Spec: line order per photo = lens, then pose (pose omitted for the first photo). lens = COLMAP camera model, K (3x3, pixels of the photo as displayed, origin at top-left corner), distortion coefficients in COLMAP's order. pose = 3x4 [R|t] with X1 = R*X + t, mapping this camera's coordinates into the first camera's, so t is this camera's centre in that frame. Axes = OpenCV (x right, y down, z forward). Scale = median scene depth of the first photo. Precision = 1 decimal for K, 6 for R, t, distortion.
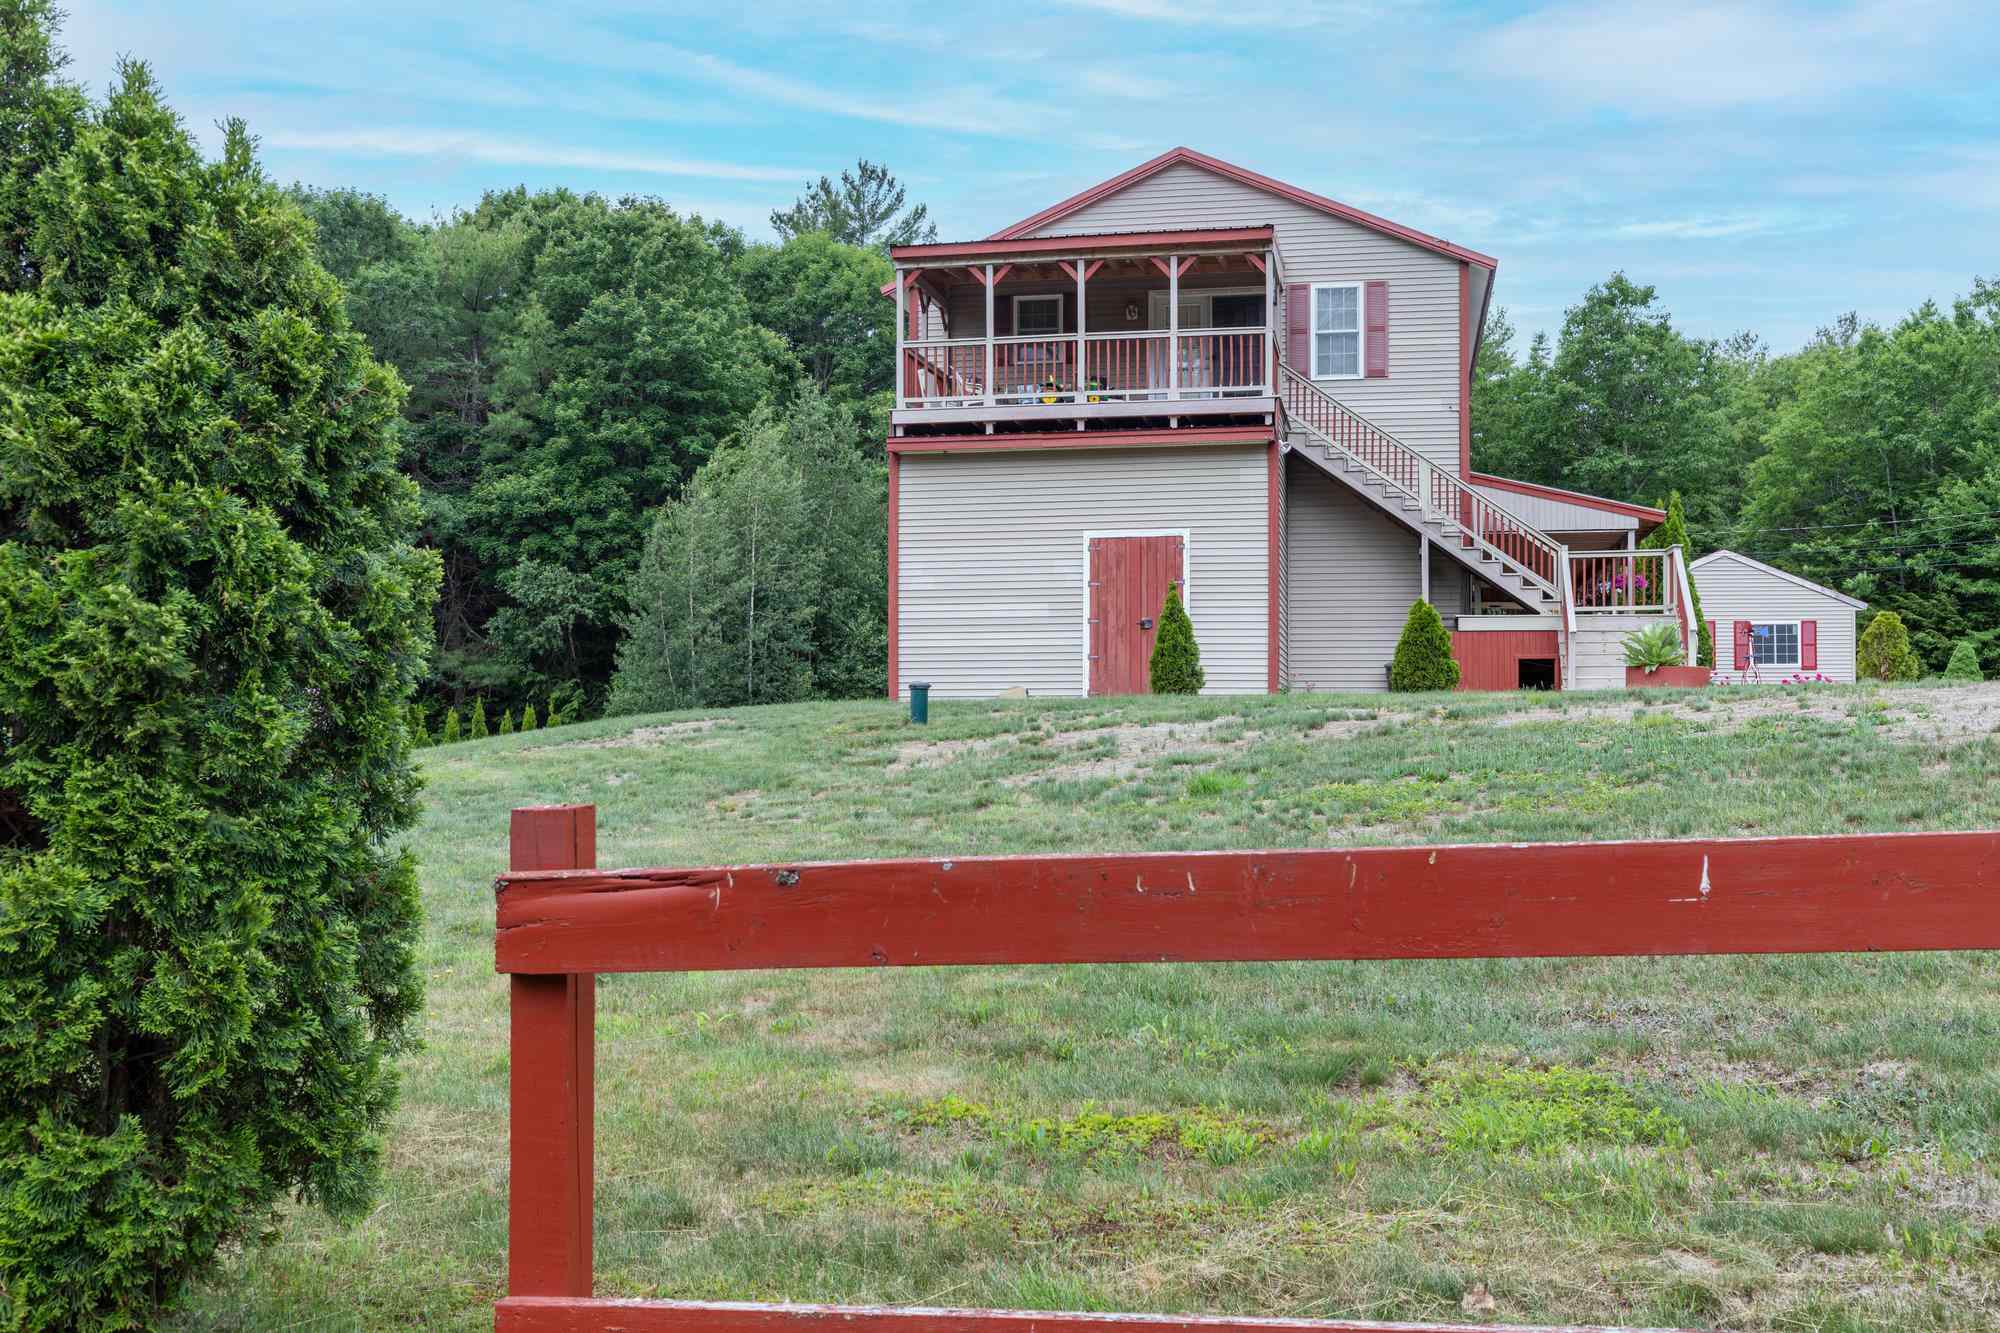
lens RADIAL K [[1974.3, 0, 1050.4], [0, 1974.3, 667.5], [0, 0, 1]] dist [0.010927, 0.005420]
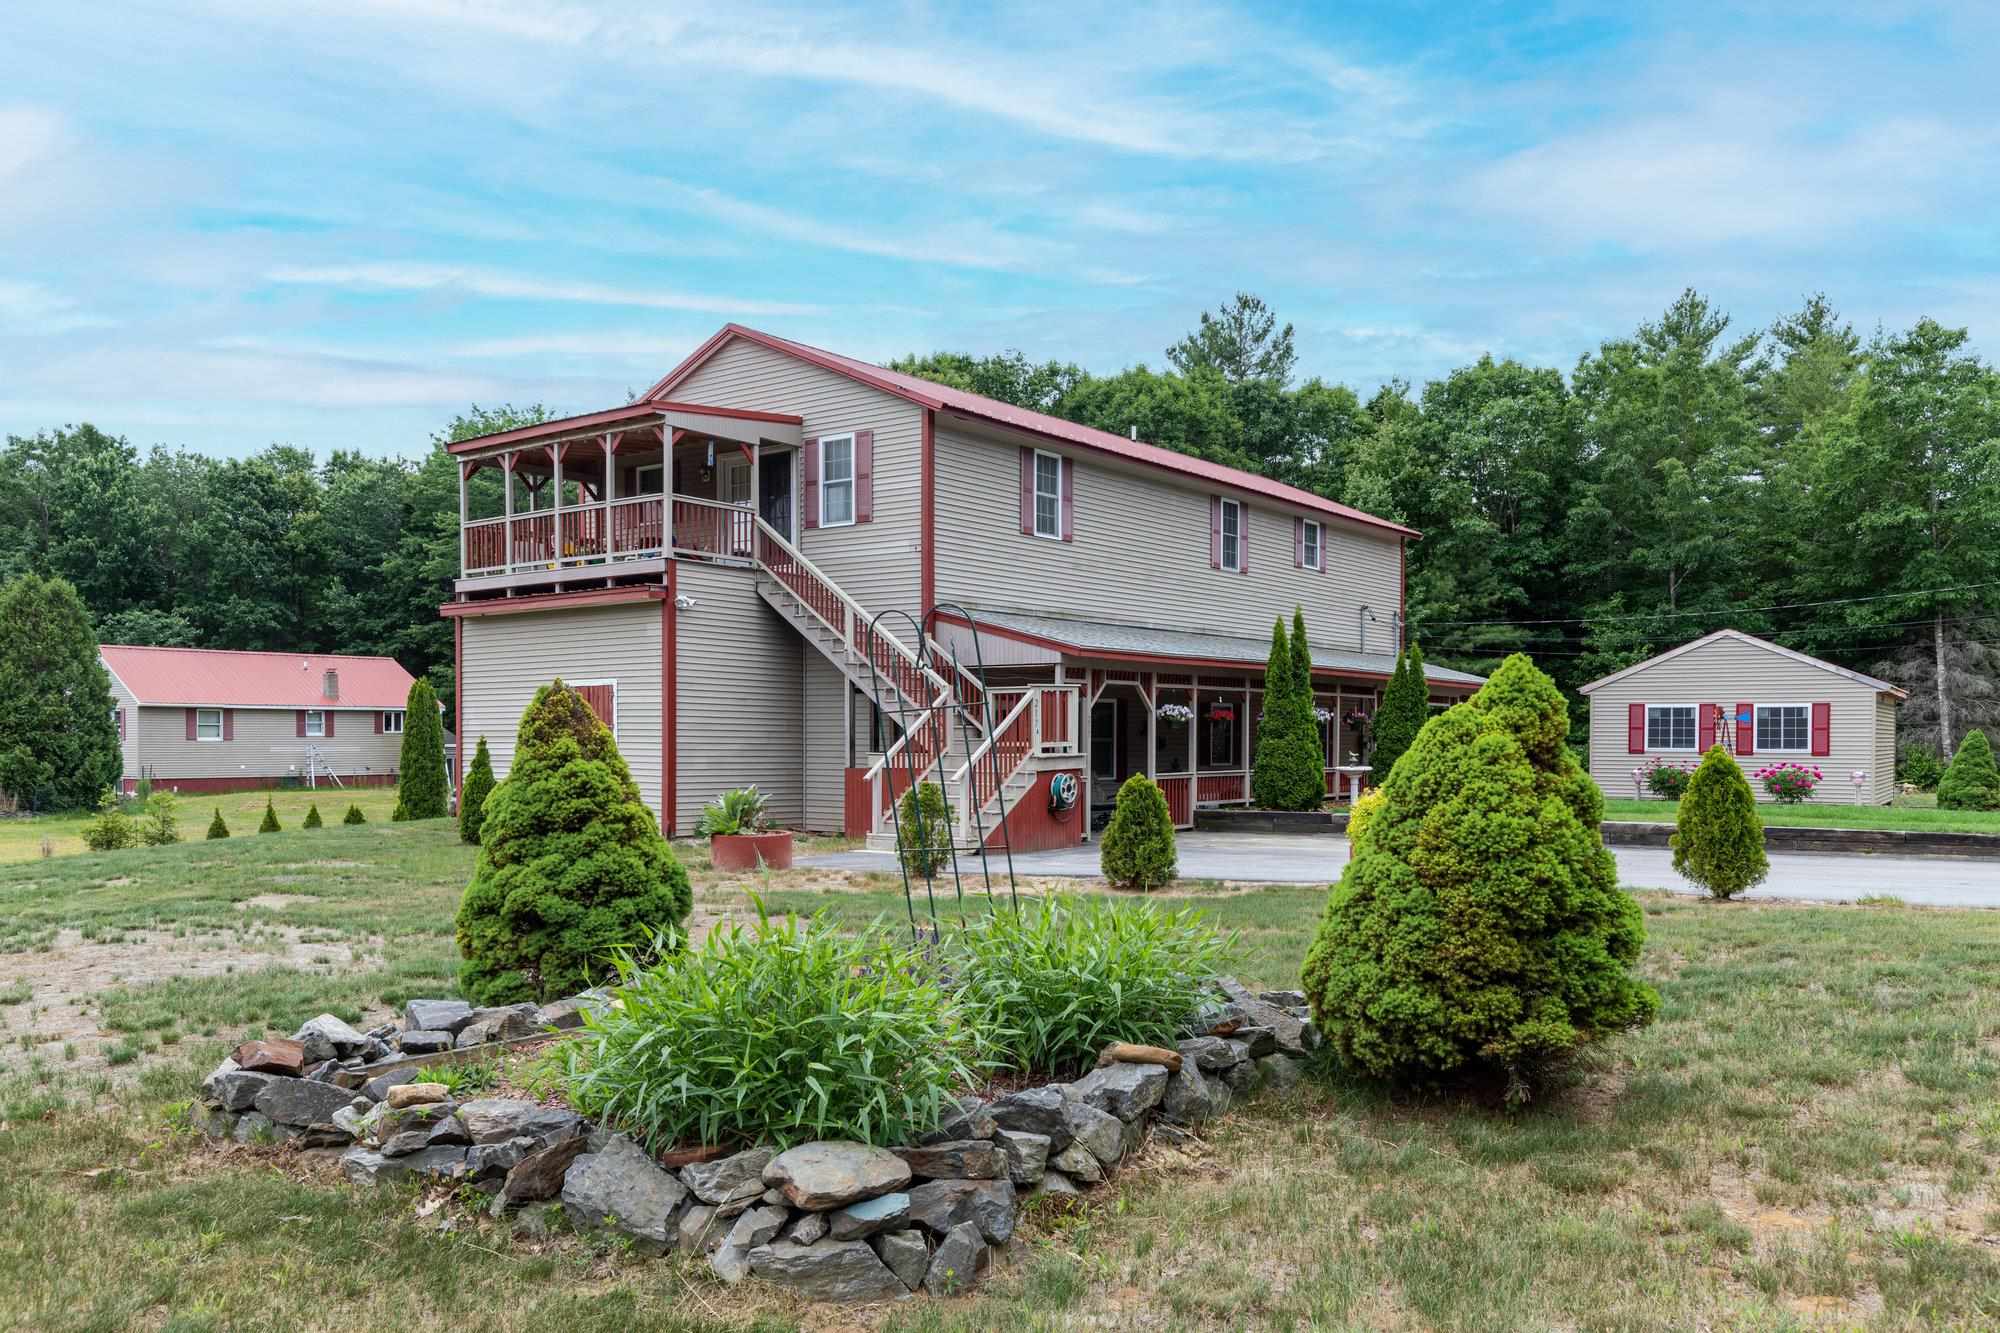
lens RADIAL K [[1560.4, 0, 1023.6], [0, 1560.4, 754.0], [0, 0, 1]] dist [0.003641, -0.006669]
pose [[0.895425, 0.004911, -0.445186, 0.643198], [0.013310, 0.999197, 0.037794, -0.055465], [0.445014, -0.039768, 0.894640, 0.295208]]
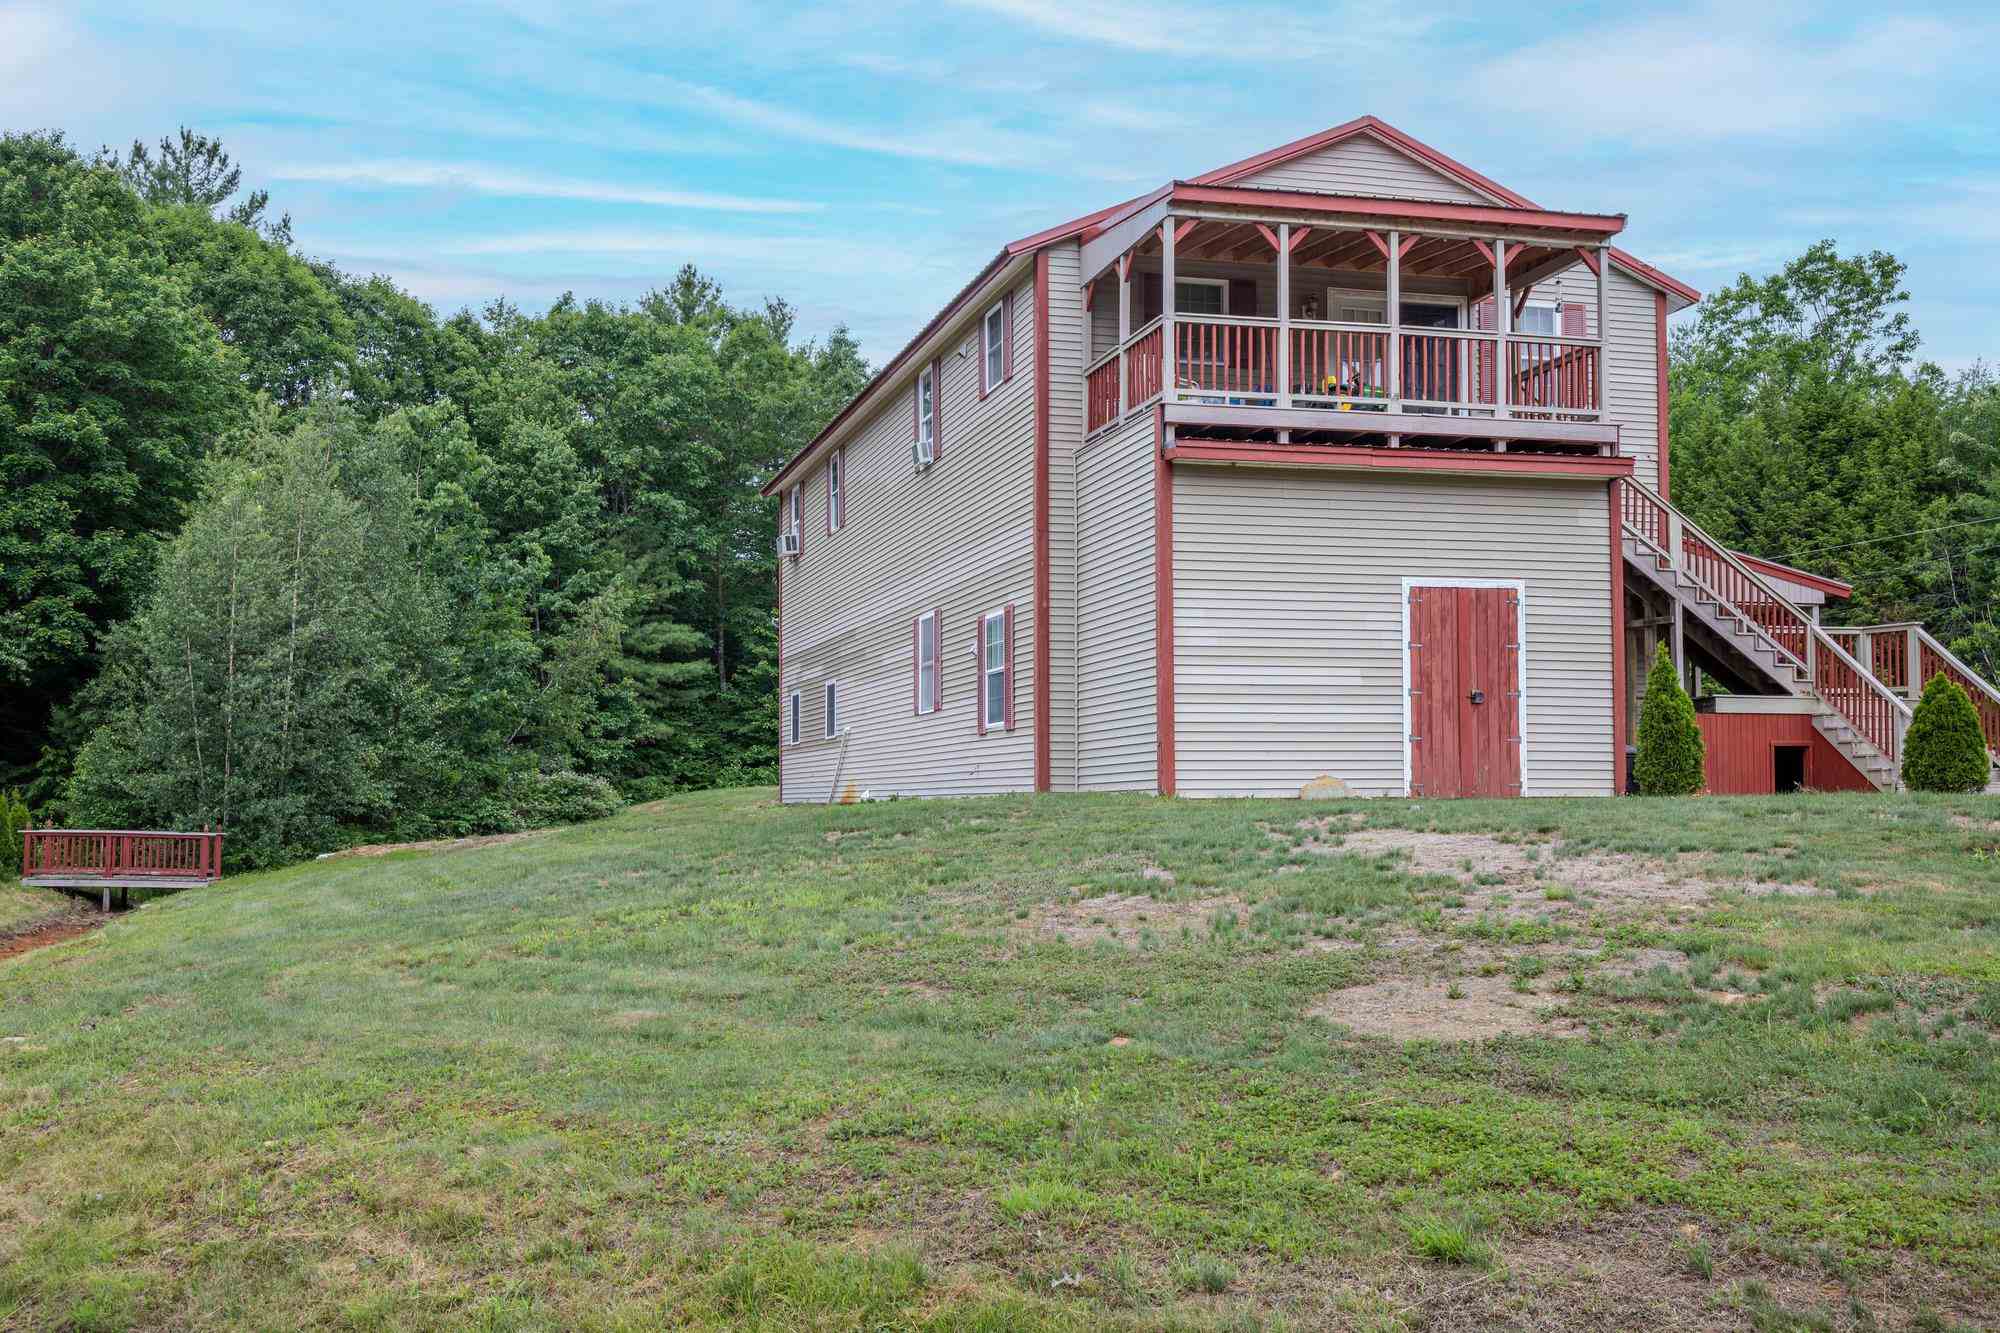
lens RADIAL K [[1941.7, 0, 1002.9], [0, 1941.7, 716.6], [0, 0, 1]] dist [0.013076, 0.024100]
pose [[0.898168, 0.014761, 0.439404, -0.446506], [-0.008544, 0.999834, -0.016124, -0.000283], [-0.439568, 0.010727, 0.898145, 0.367029]]
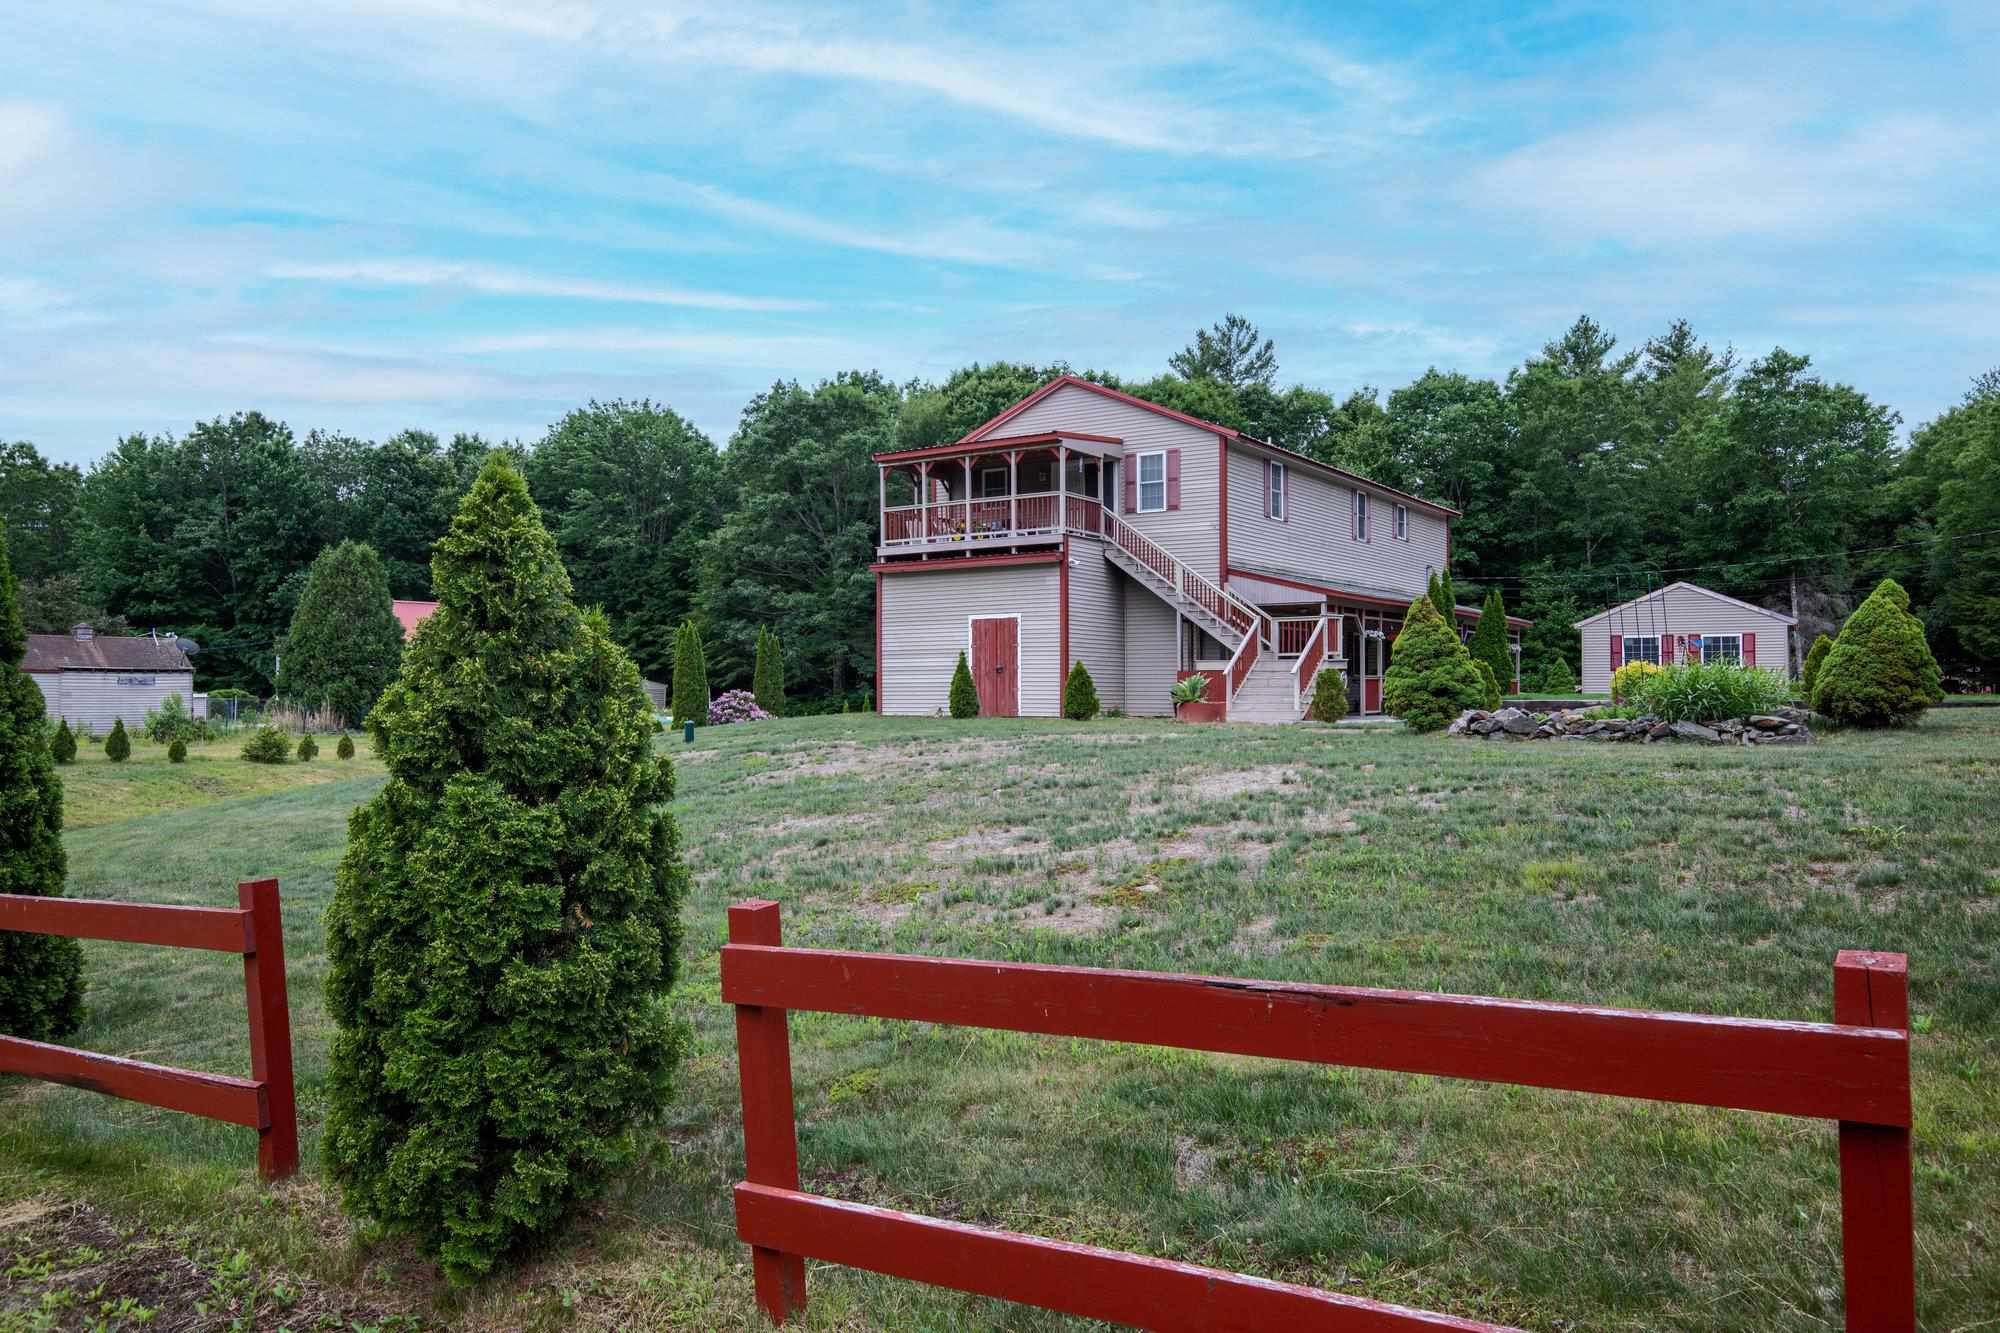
lens RADIAL K [[1419.2, 0, 1021.9], [0, 1419.2, 666.2], [0, 0, 1]] dist [0.000796, 0.001791]
pose [[0.923146, -0.010884, -0.384294, 0.514247], [0.017639, 0.999746, 0.014057, -0.040245], [0.384044, -0.019756, 0.923104, -0.116215]]
